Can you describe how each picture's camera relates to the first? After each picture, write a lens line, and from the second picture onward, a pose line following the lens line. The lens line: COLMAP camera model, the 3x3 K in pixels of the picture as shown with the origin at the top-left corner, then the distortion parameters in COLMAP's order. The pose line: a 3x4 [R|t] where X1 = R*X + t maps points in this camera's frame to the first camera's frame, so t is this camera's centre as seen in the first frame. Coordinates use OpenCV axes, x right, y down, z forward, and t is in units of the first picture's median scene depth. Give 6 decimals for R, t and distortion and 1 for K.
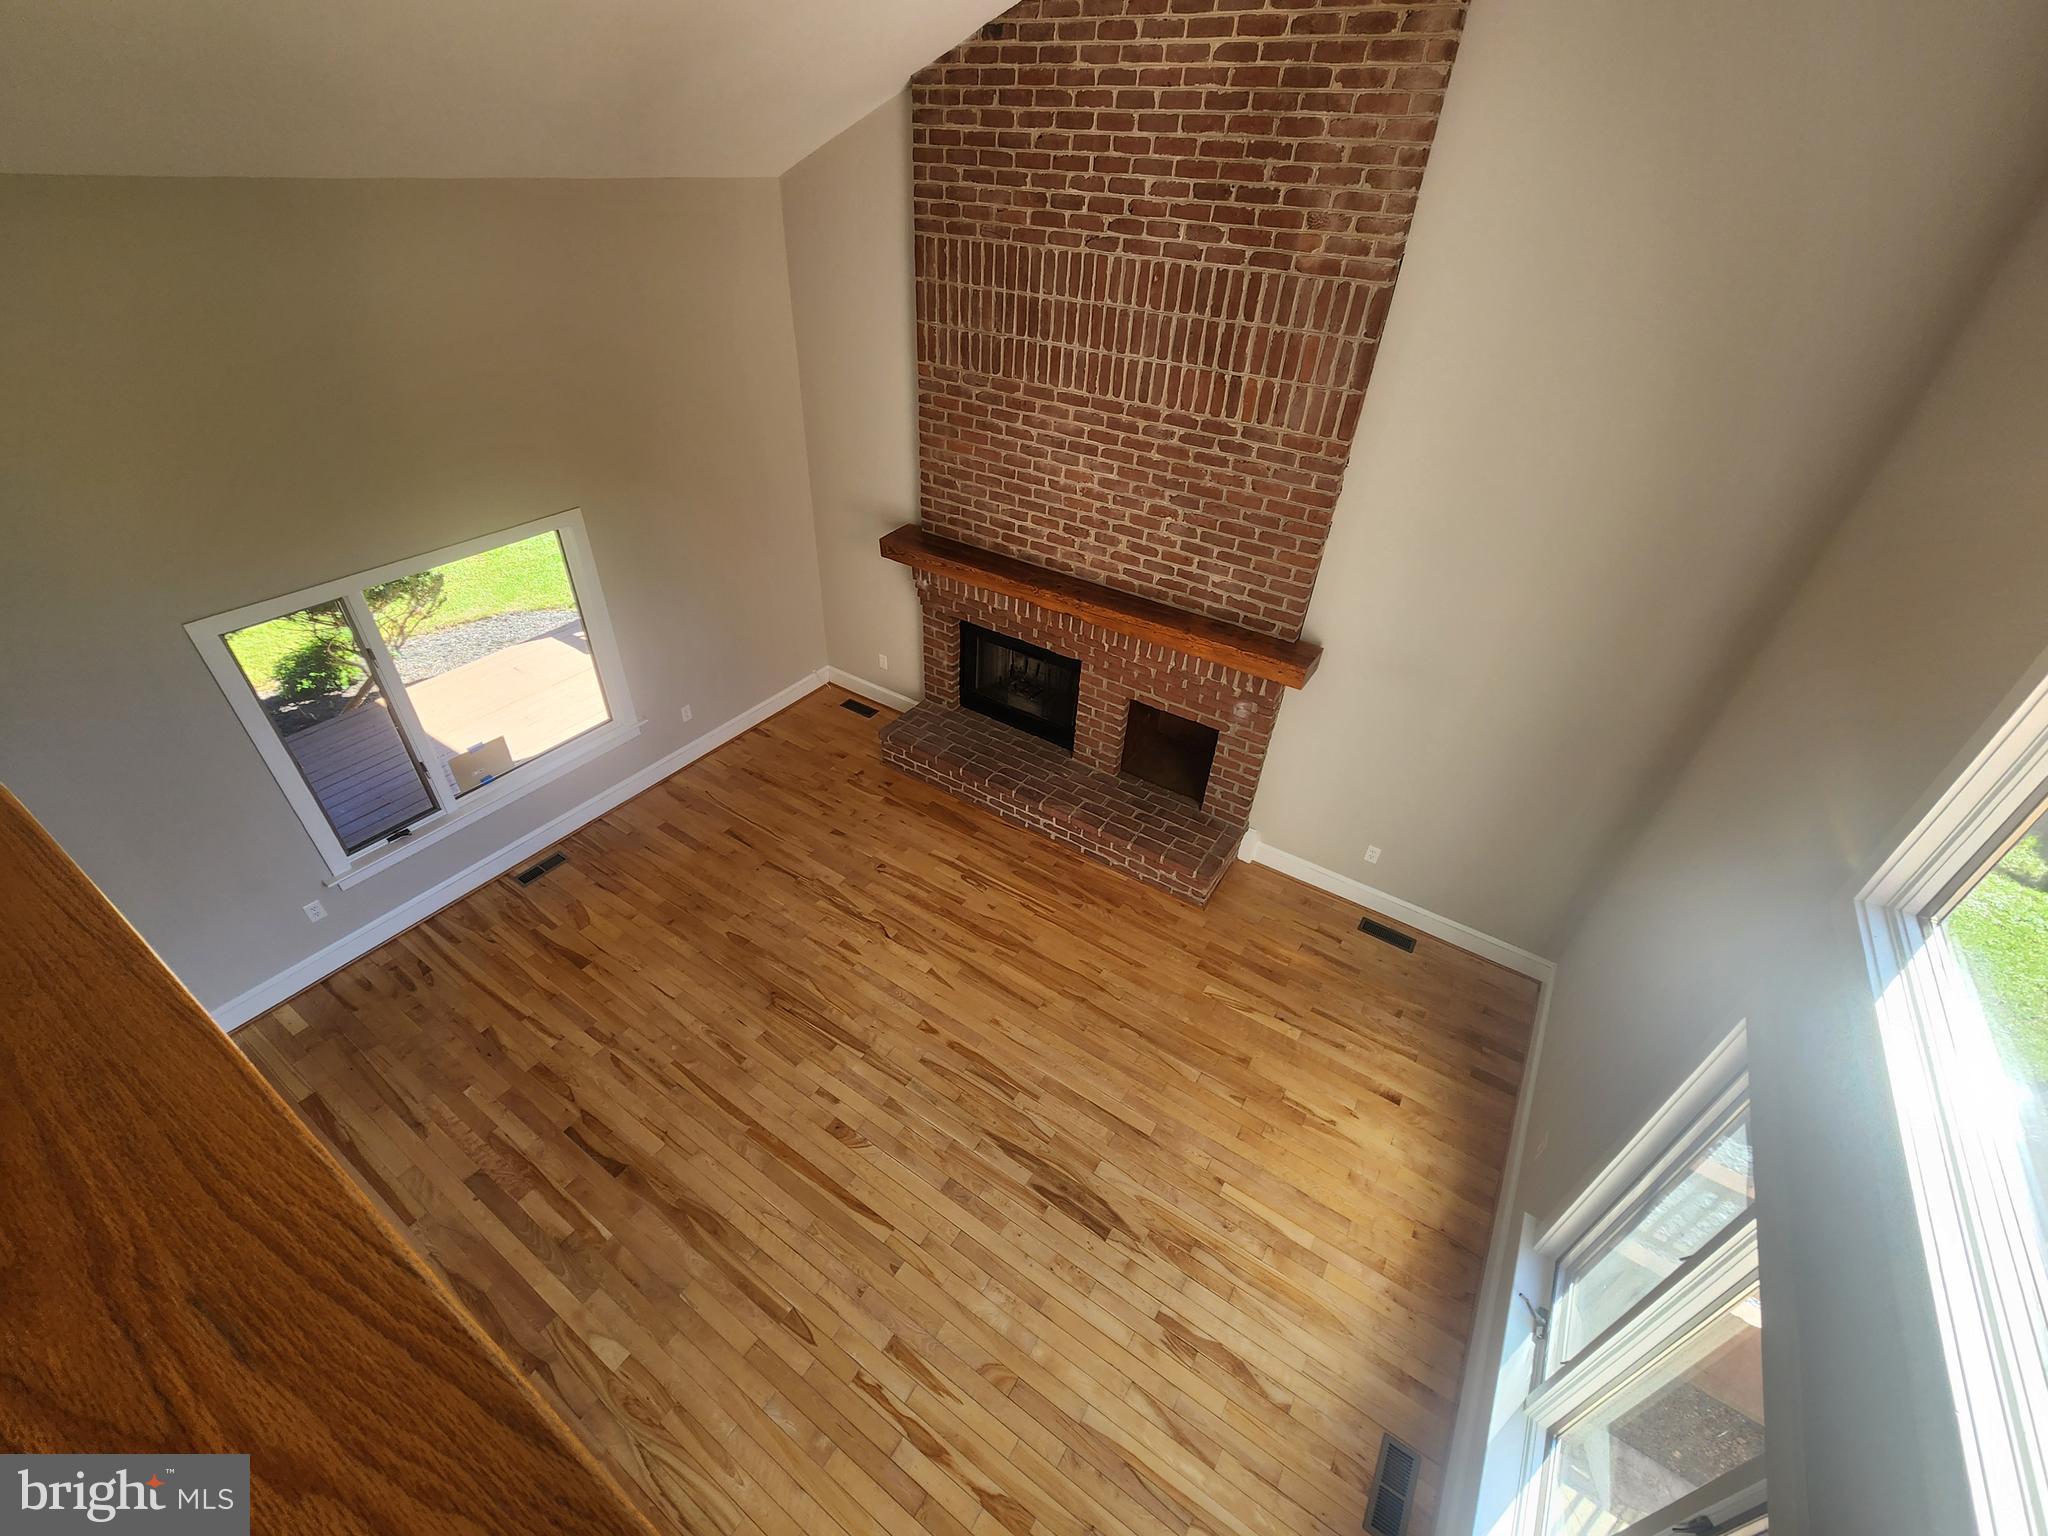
lens RADIAL K [[837.8, 0, 1020.8], [0, 837.8, 776.7], [0, 0, 1]] dist [-0.003539, 0.003386]
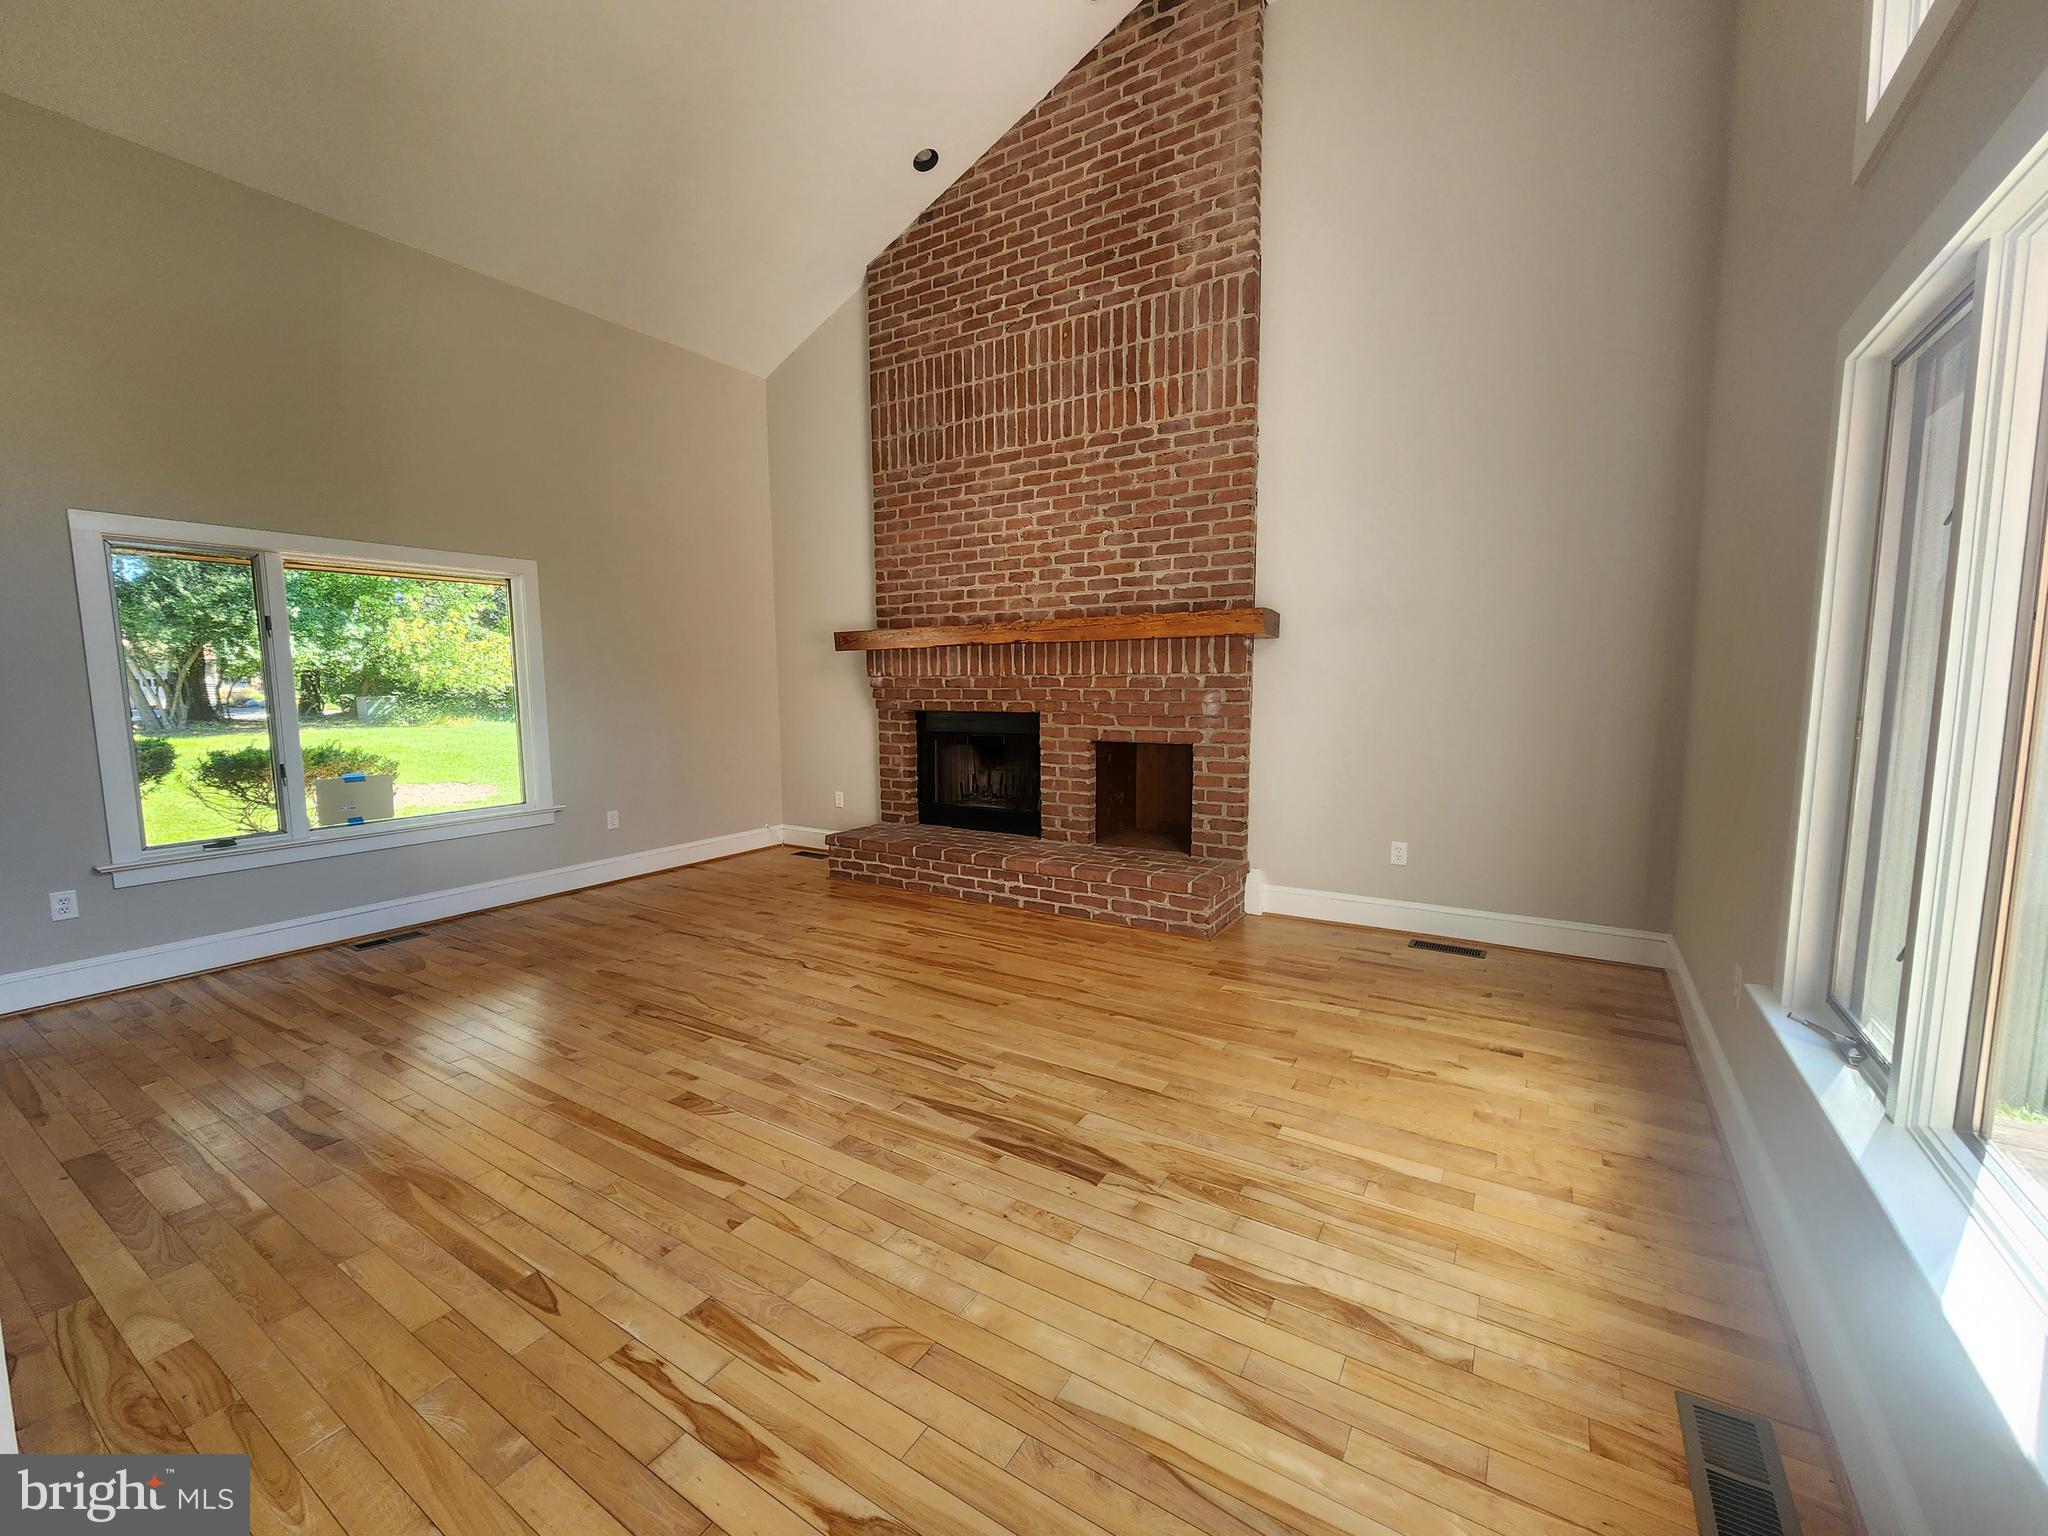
lens RADIAL K [[837.8, 0, 1024.3], [0, 837.8, 774.1], [0, 0, 1]] dist [-0.003539, 0.003386]
pose [[0.998240, -0.057680, 0.013762, 0.052290], [0.056684, 0.859989, -0.507155, 0.544319], [0.017418, 0.507043, 0.861745, 0.301058]]
